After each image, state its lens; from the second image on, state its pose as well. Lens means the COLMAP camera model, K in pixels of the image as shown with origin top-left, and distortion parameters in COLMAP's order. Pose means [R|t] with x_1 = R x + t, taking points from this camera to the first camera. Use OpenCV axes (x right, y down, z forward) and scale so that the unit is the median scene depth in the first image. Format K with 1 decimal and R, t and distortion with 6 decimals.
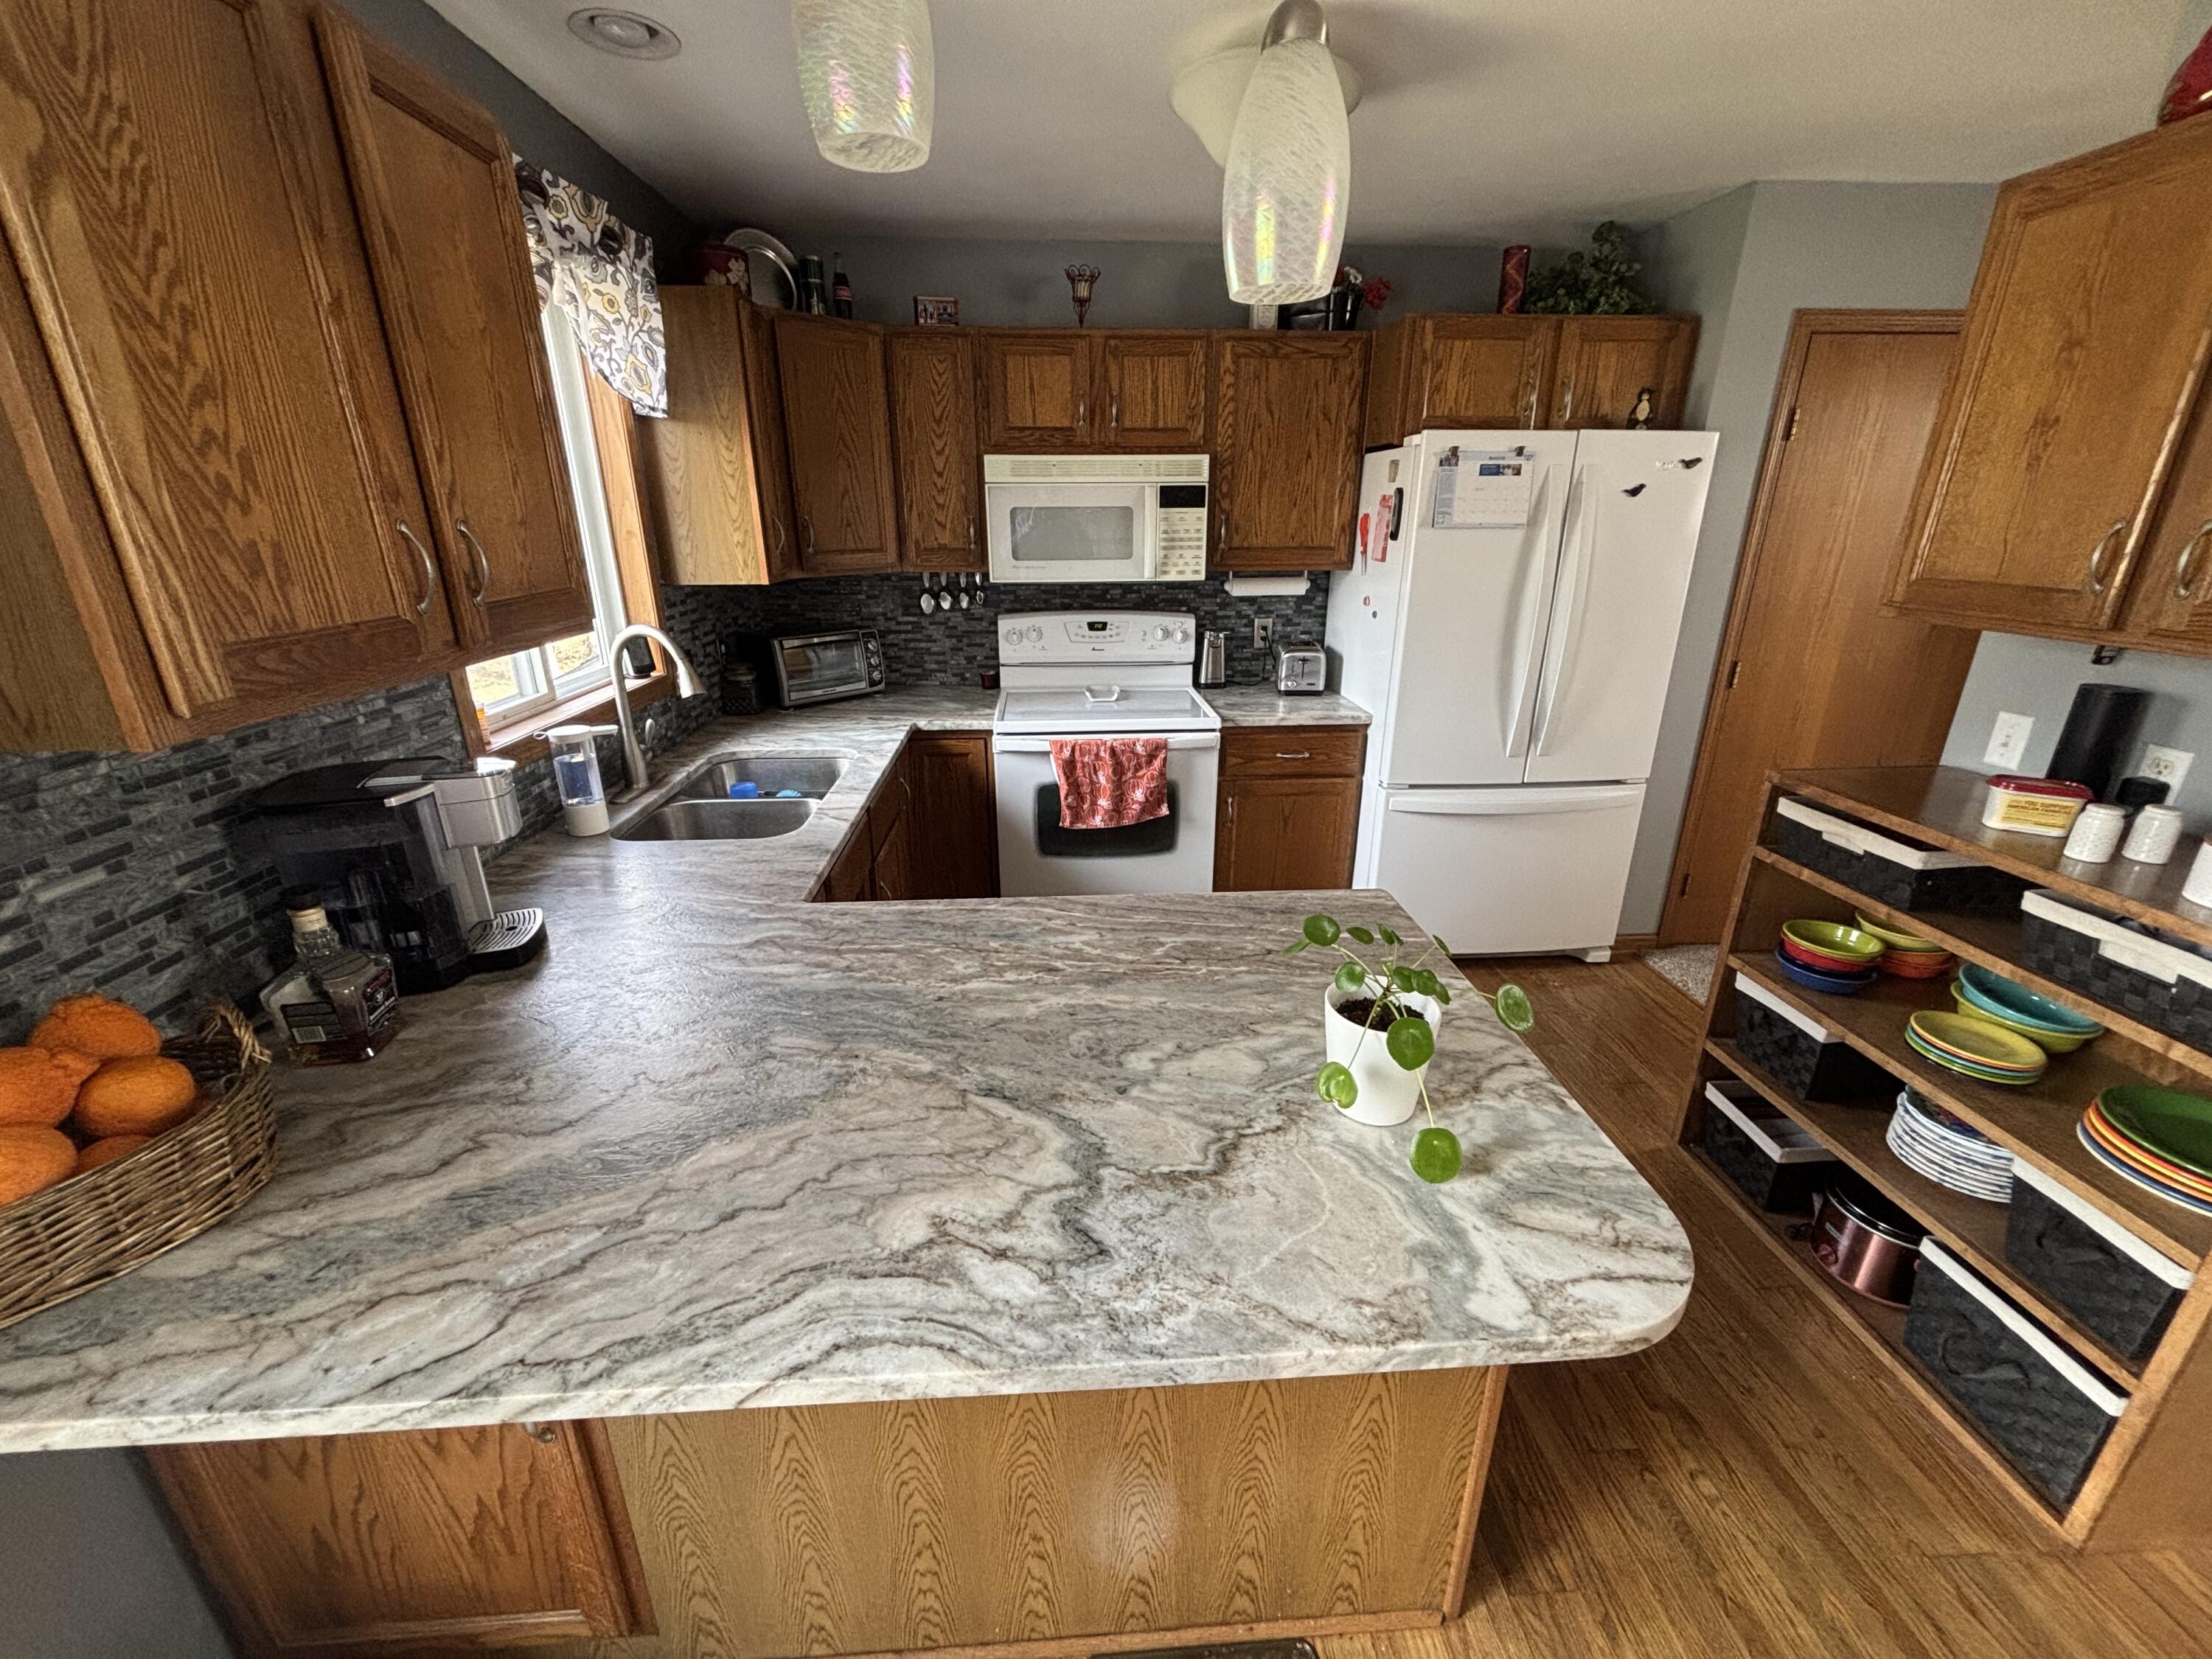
lens RADIAL K [[889.4, 0, 1096.1], [0, 889.4, 828.3], [0, 0, 1]] dist [-0.004366, -0.001150]
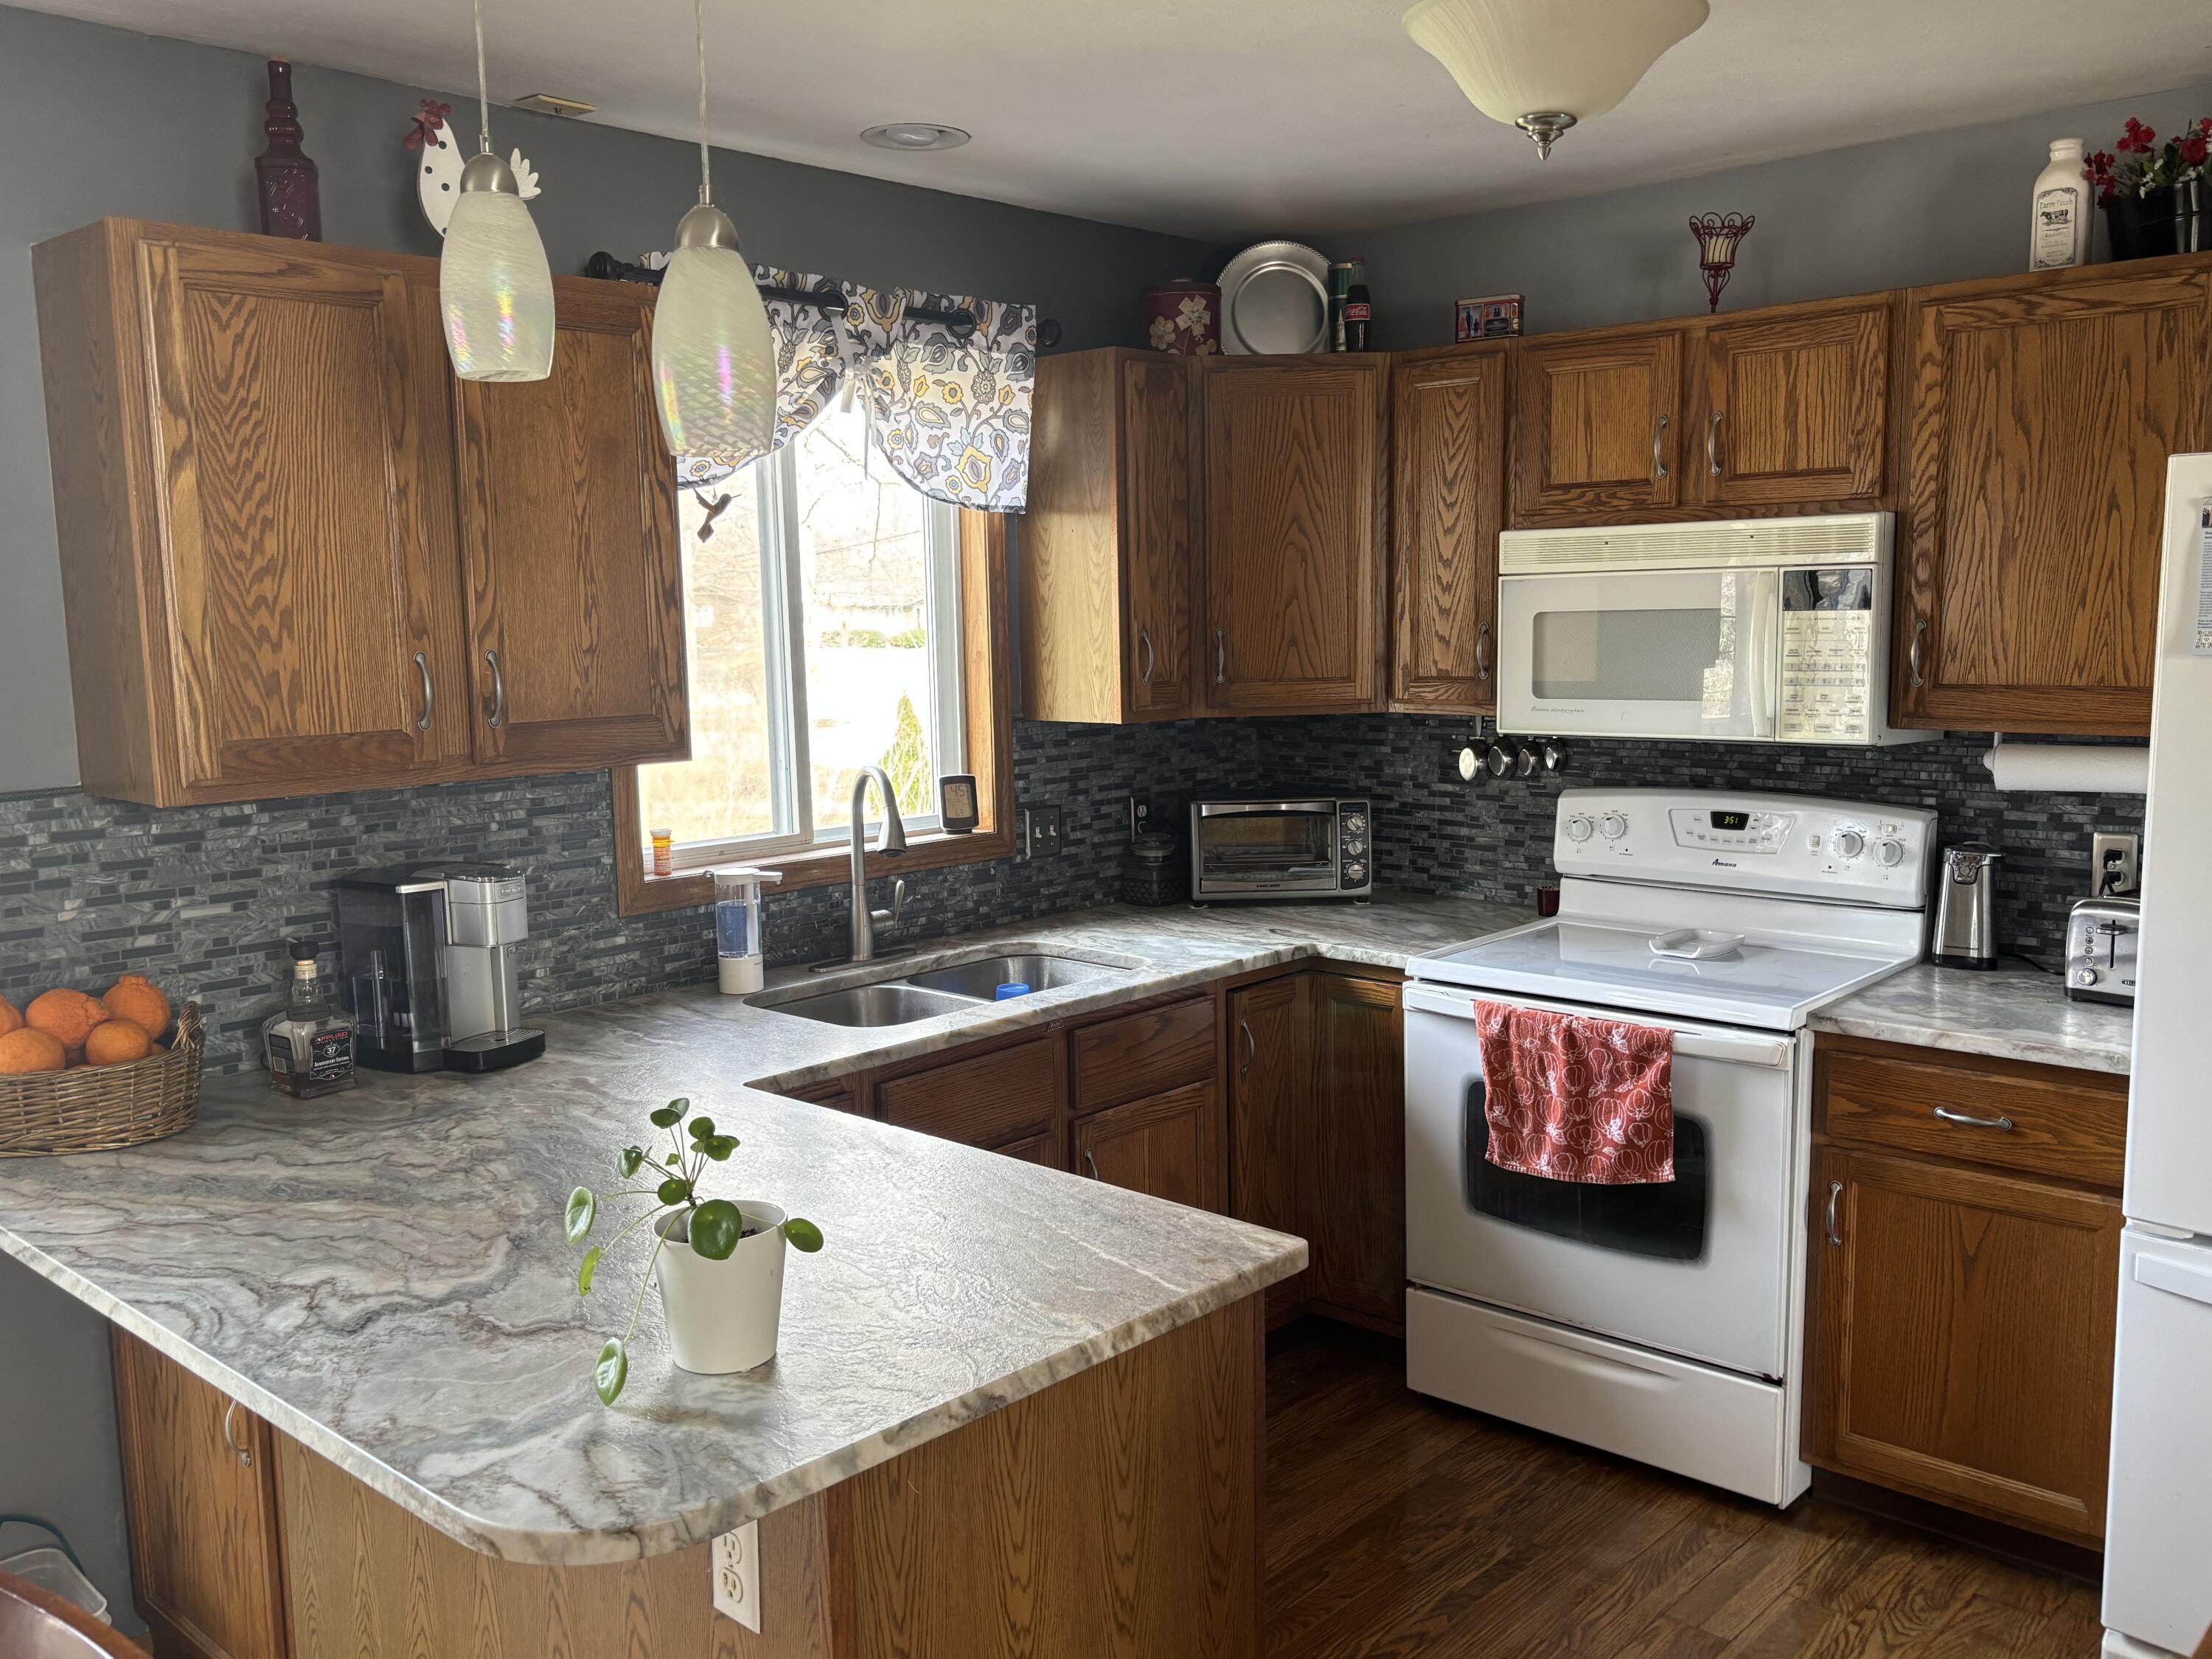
lens RADIAL K [[1864.4, 0, 1109.2], [0, 1864.4, 841.3], [0, 0, 1]] dist [-0.008890, 0.034832]
pose [[0.693580, 0.081841, -0.715716, 1.055708], [-0.226468, 0.967925, -0.108783, -0.024208], [0.683856, 0.237536, 0.689868, -0.024487]]
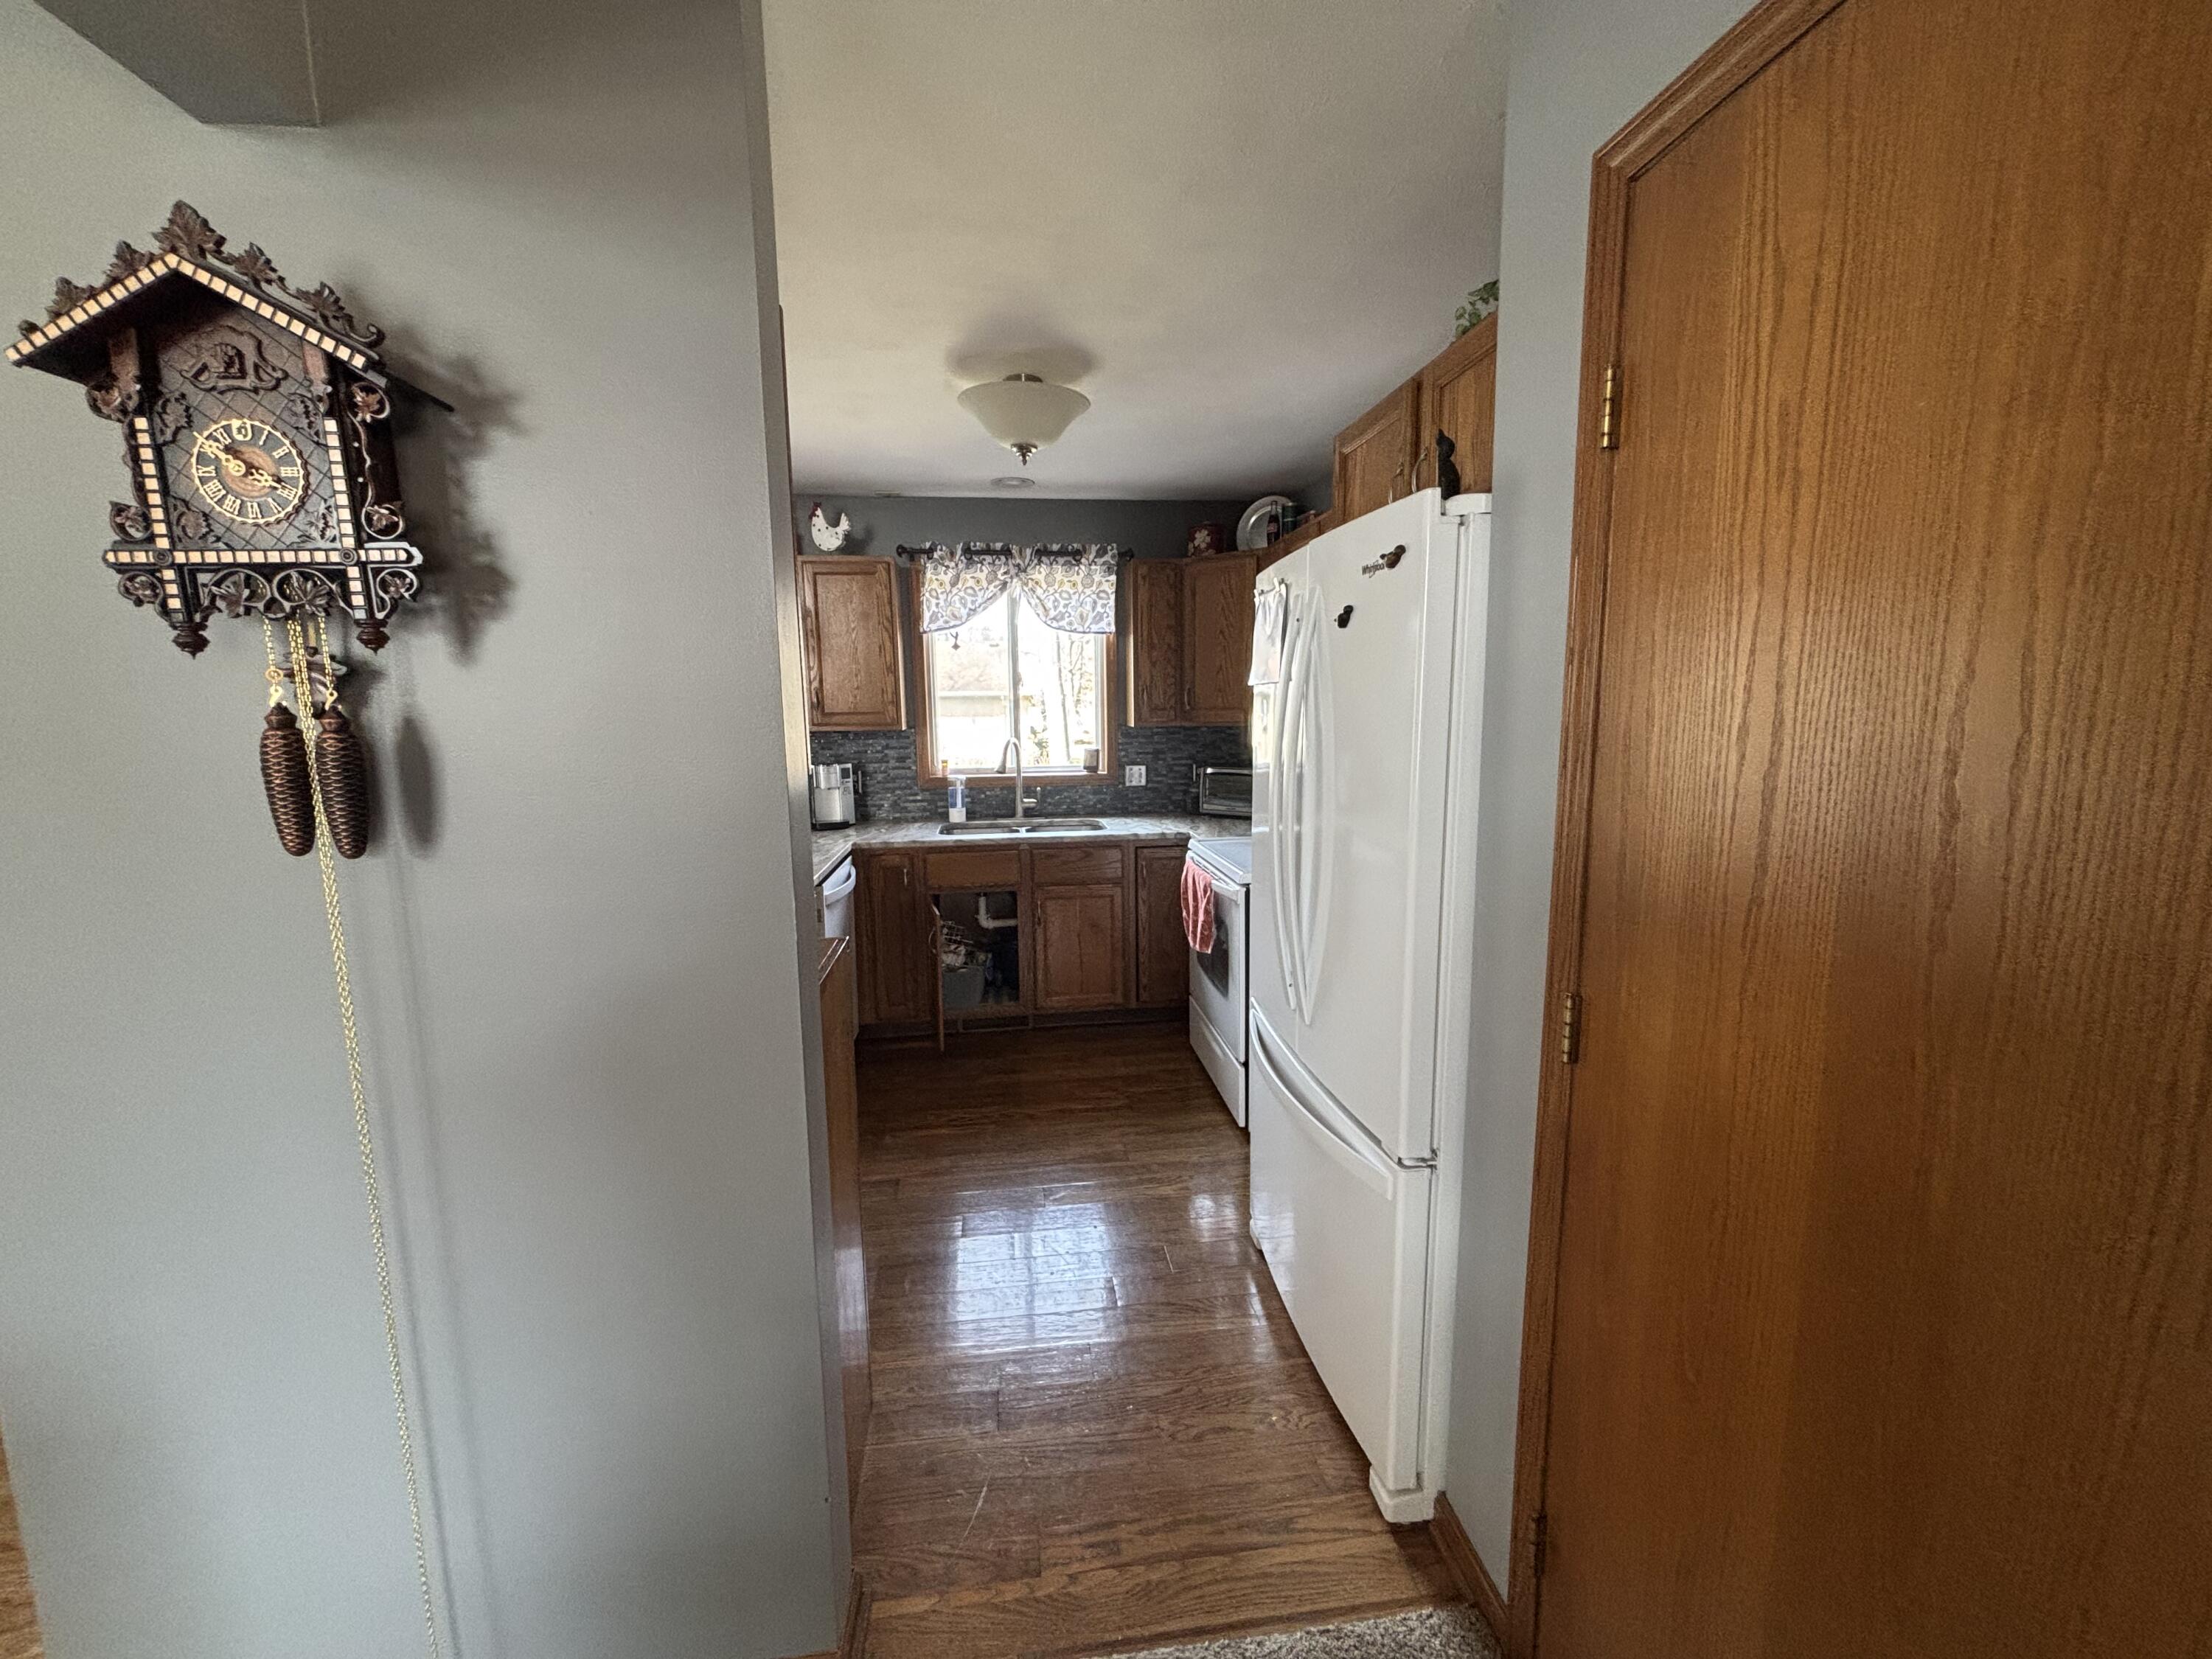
lens RADIAL K [[889.4, 0, 1094.6], [0, 889.4, 827.0], [0, 0, 1]] dist [-0.004366, -0.001150]
pose [[0.045849, 0.139694, -0.989133, 1.866723], [-0.322913, 0.939087, 0.117658, -0.404778], [0.945318, 0.314009, 0.088165, 1.274961]]
